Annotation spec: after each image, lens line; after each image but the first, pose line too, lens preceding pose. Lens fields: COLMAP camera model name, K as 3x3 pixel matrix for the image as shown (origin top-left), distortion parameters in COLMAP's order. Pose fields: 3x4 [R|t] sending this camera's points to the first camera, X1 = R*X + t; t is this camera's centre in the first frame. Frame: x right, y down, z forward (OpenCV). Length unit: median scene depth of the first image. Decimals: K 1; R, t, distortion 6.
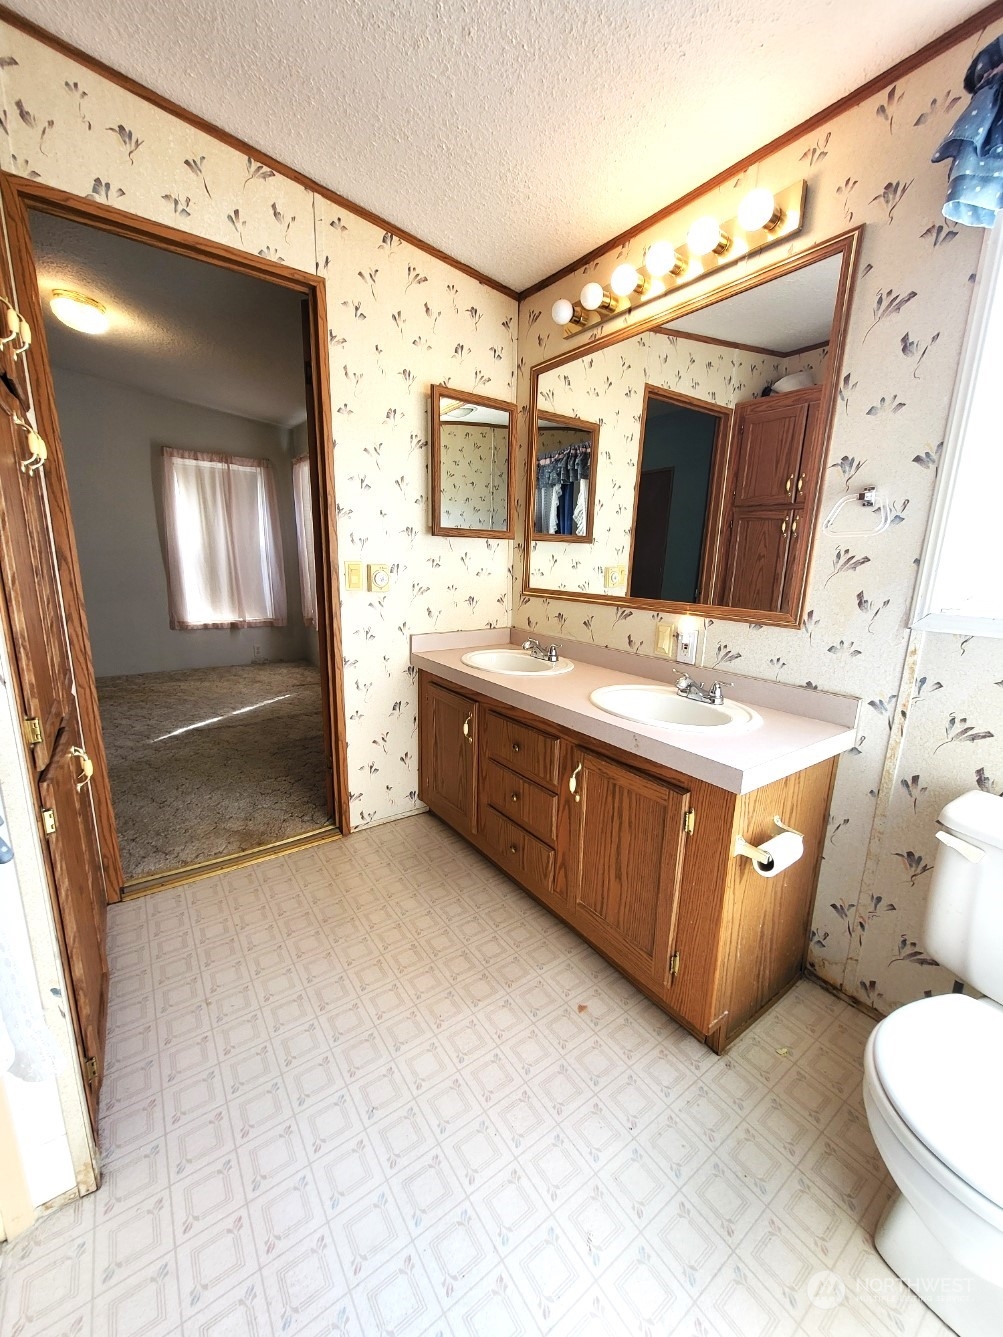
lens RADIAL K [[528.7, 0, 510.6], [0, 528.7, 670.3], [0, 0, 1]] dist [0.002509, -0.000459]
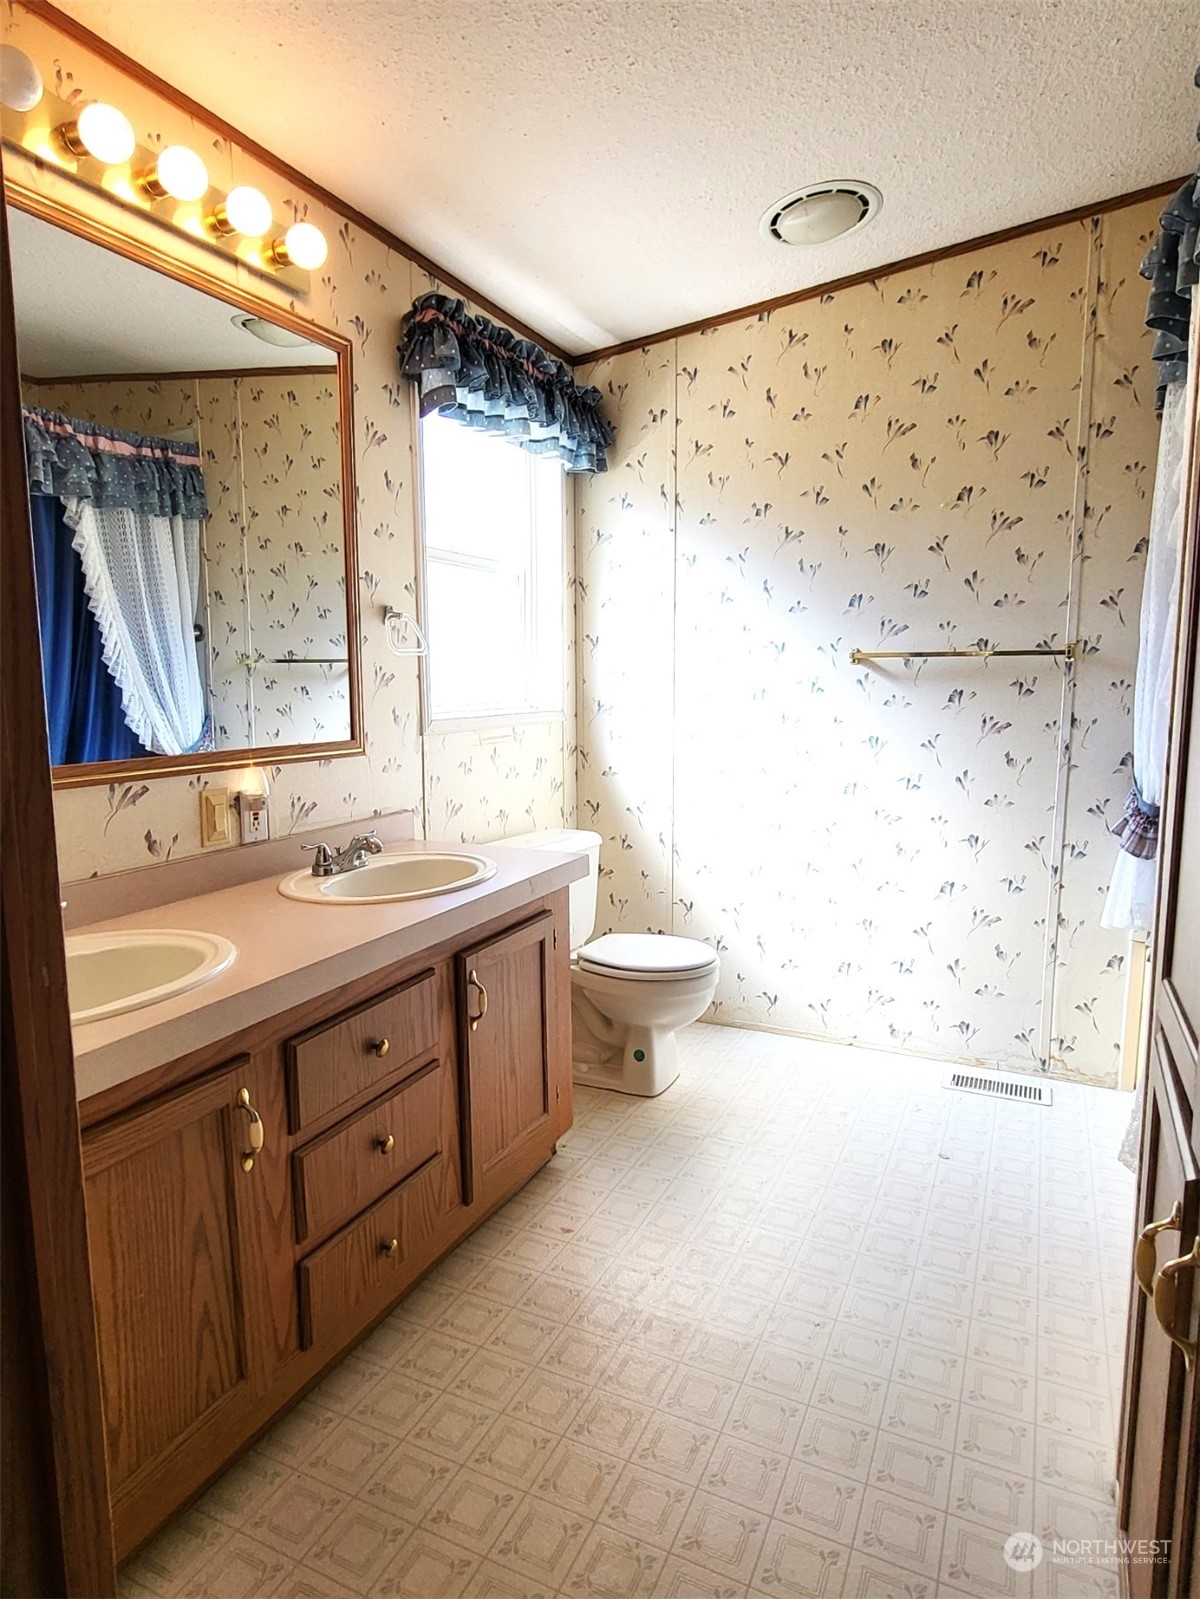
lens RADIAL K [[930.1, 0, 608.9], [0, 930.1, 798.2], [0, 0, 1]] dist [0.016840, -0.000168]
pose [[-0.478200, -0.136372, 0.867599, -0.924503], [0.178704, 0.952096, 0.248150, -0.294305], [-0.859878, 0.273708, -0.430922, 1.221928]]
